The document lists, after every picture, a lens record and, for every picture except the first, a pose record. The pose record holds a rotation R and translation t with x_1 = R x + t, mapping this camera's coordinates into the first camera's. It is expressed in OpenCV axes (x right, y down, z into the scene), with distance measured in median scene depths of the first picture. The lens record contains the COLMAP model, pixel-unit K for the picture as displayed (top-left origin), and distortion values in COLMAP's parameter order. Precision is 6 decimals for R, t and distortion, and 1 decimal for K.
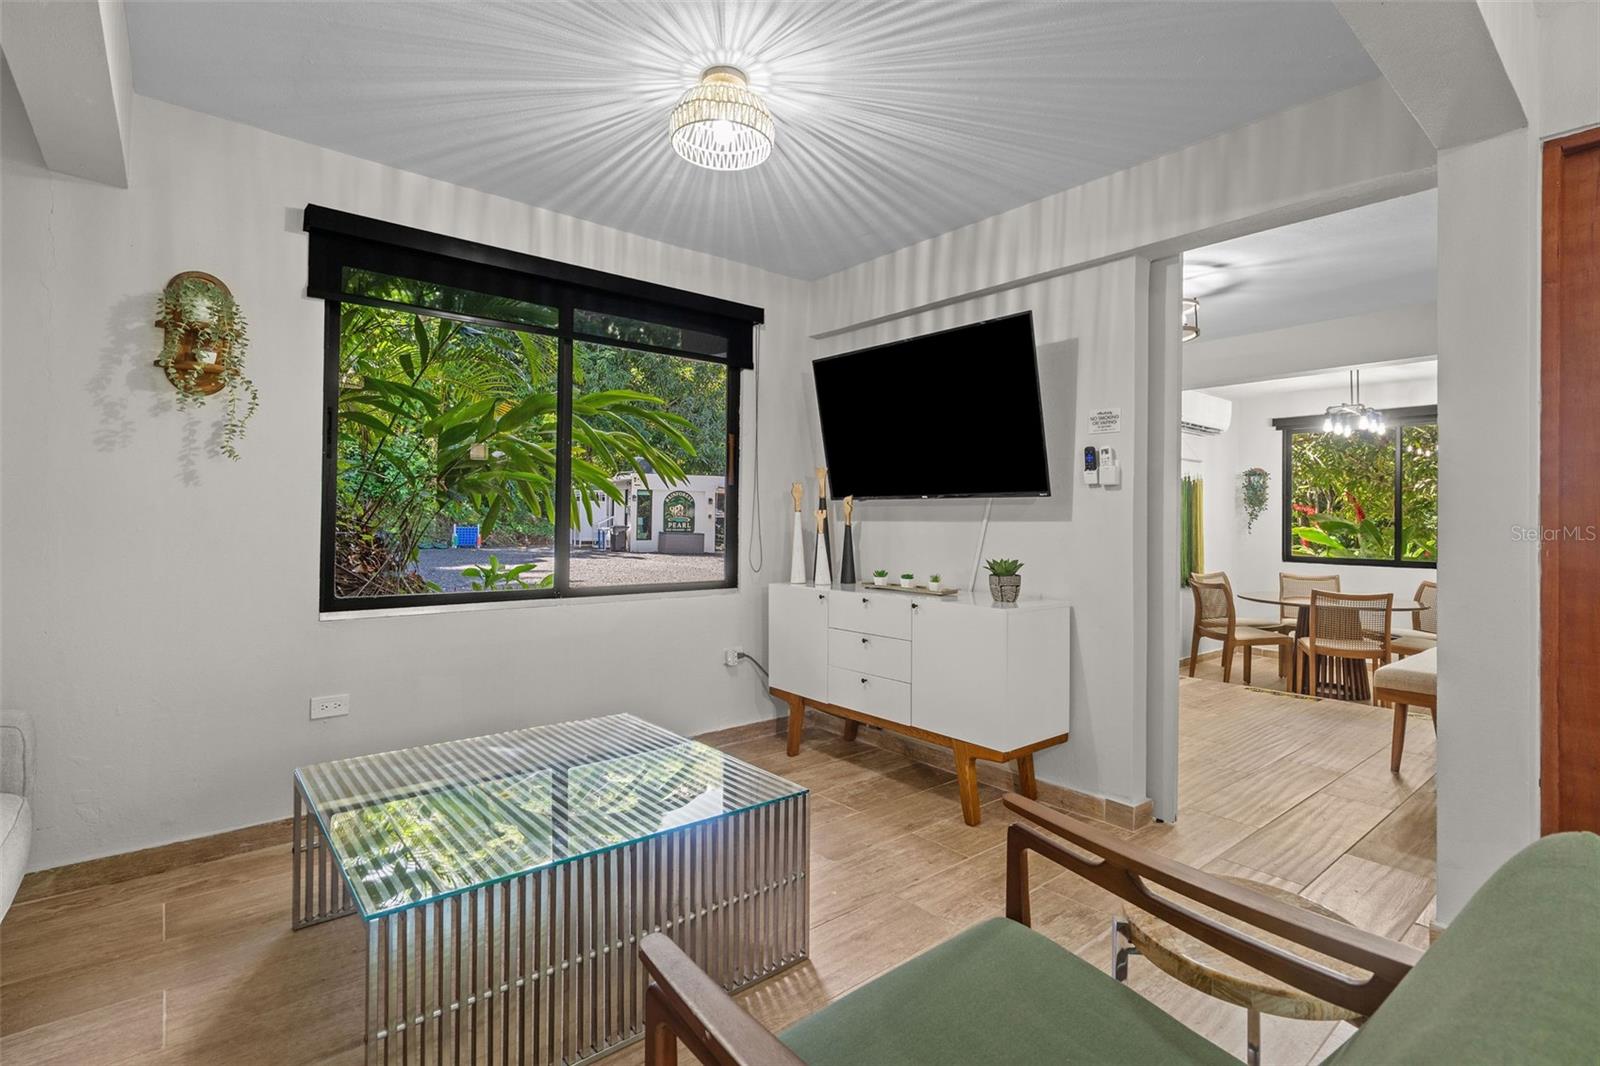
lens RADIAL K [[730.6, 0, 746.9], [0, 730.6, 500.7], [0, 0, 1]] dist [0.000069, 0.001424]
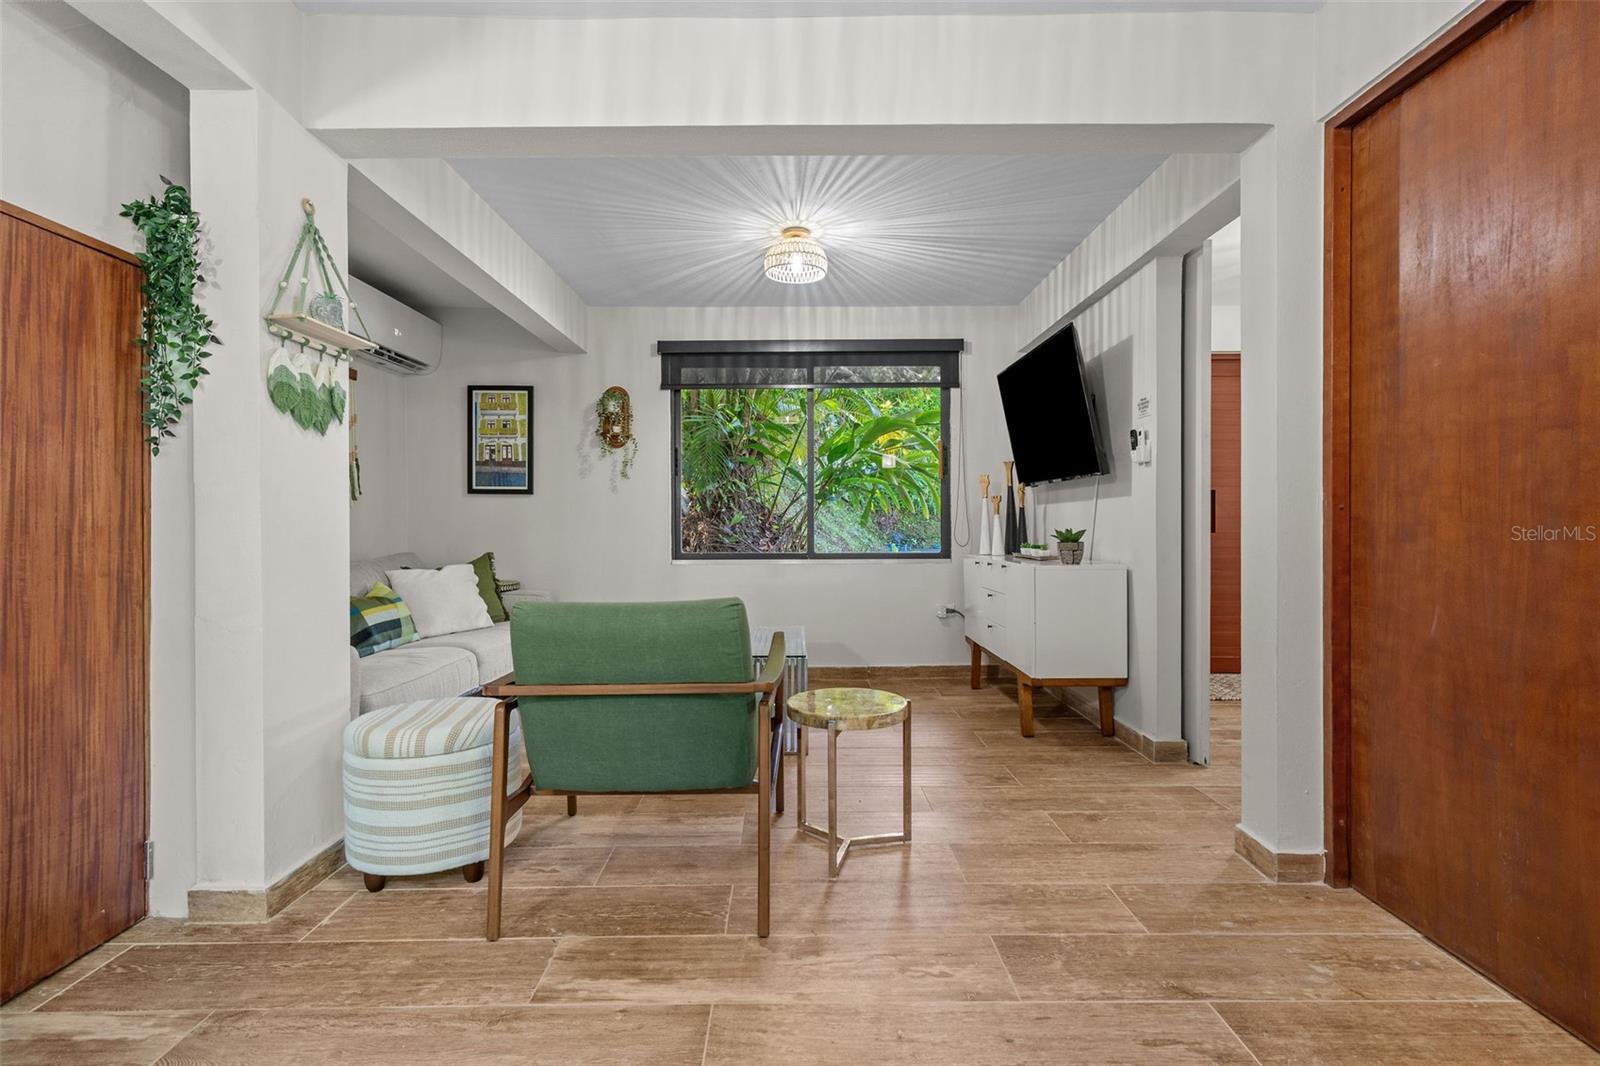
lens RADIAL K [[770.3, 0, 814.7], [0, 770.3, 511.3], [0, 0, 1]] dist [0.018713, 0.000048]
pose [[0.777655, -0.025449, -0.628175, 0.860172], [0.026305, 0.999622, -0.007933, 0.052198], [0.628140, -0.010355, 0.778031, -0.265296]]
